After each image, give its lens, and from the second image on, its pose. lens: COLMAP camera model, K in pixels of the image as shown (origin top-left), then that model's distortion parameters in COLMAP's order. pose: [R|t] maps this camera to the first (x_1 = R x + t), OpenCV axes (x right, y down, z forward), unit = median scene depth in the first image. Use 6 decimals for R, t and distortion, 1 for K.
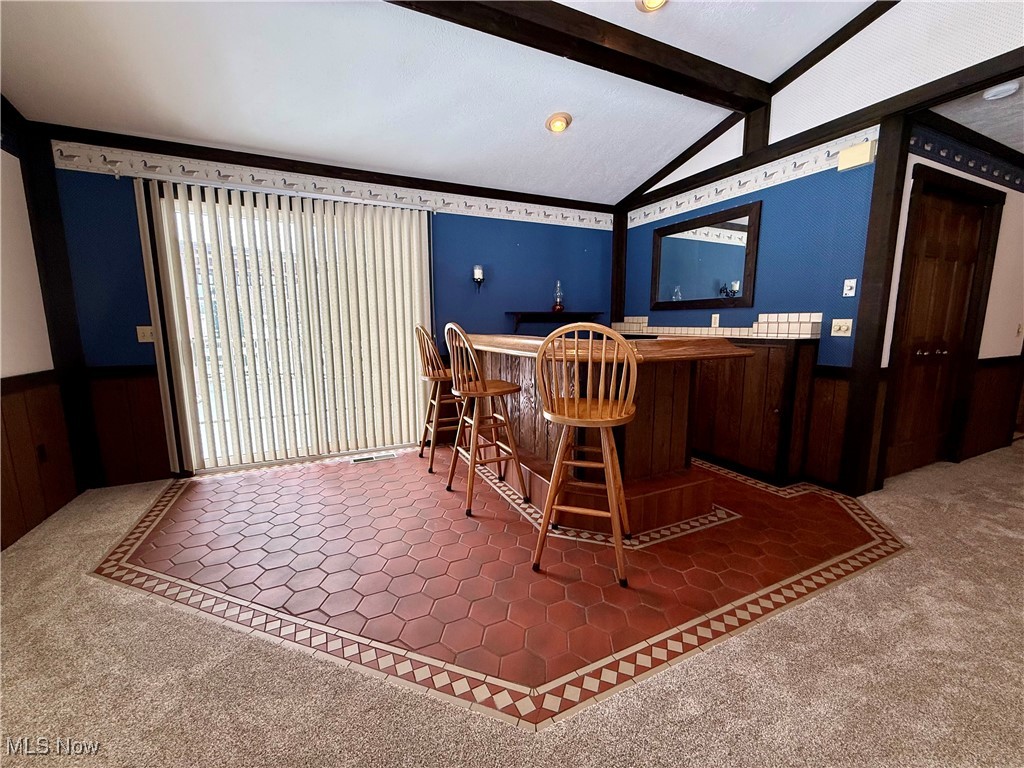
lens RADIAL K [[407.7, 0, 510.8], [0, 407.7, 384.0], [0, 0, 1]] dist [-0.000979, 0.000576]
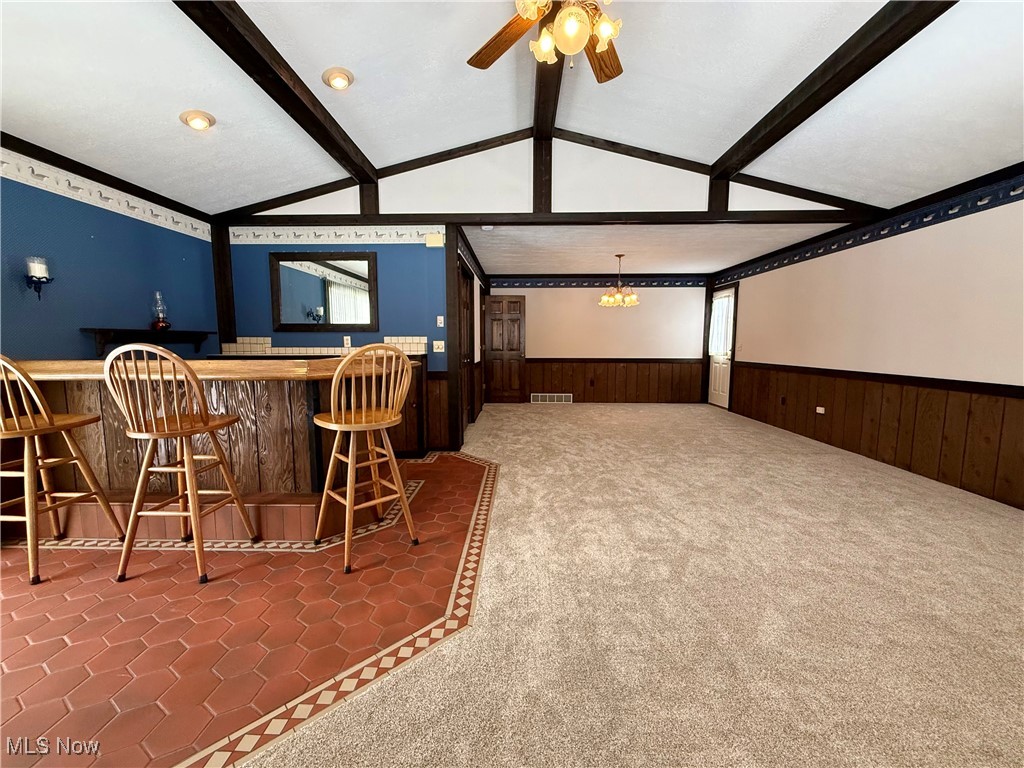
lens RADIAL K [[407.7, 0, 506.7], [0, 407.7, 386.0], [0, 0, 1]] dist [-0.000979, 0.000576]
pose [[0.456187, -0.093218, 0.884988, -0.470630], [0.132047, 0.990579, 0.036273, -0.010674], [-0.880032, 0.100313, 0.464199, 0.059624]]
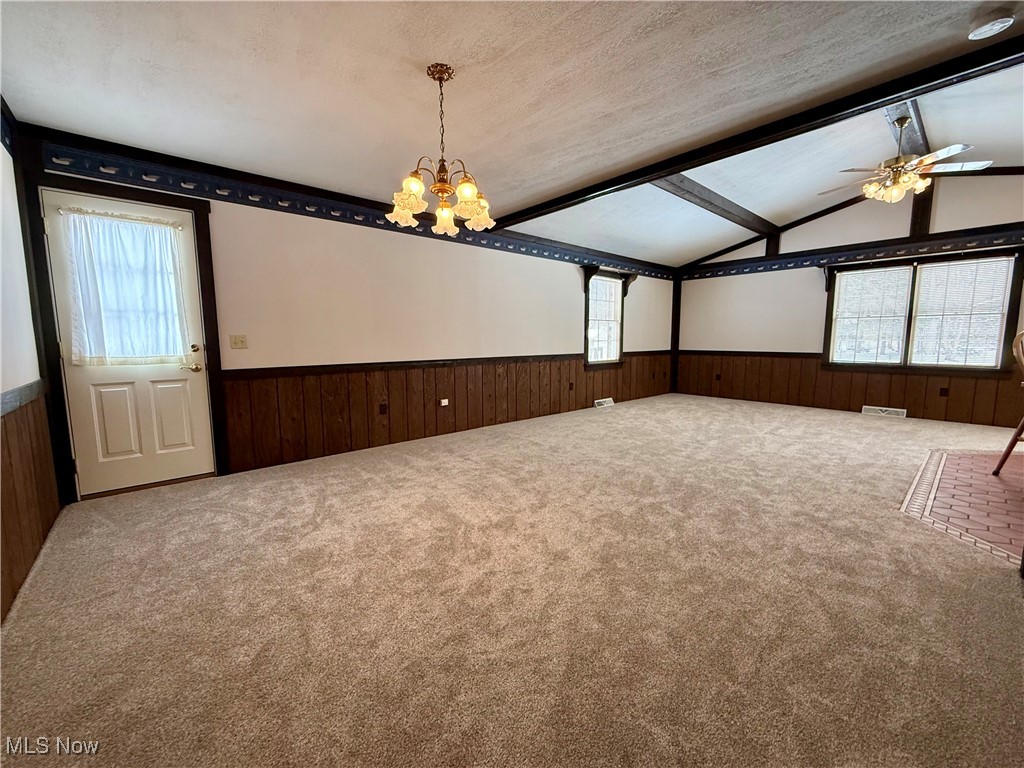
lens RADIAL K [[407.7, 0, 509.6], [0, 407.7, 383.4], [0, 0, 1]] dist [-0.000979, 0.000576]
pose [[-0.961967, 0.037371, -0.270598, 1.881751], [-0.033913, 0.966596, 0.254053, -0.185250], [0.271053, 0.253567, -0.928566, 1.332863]]
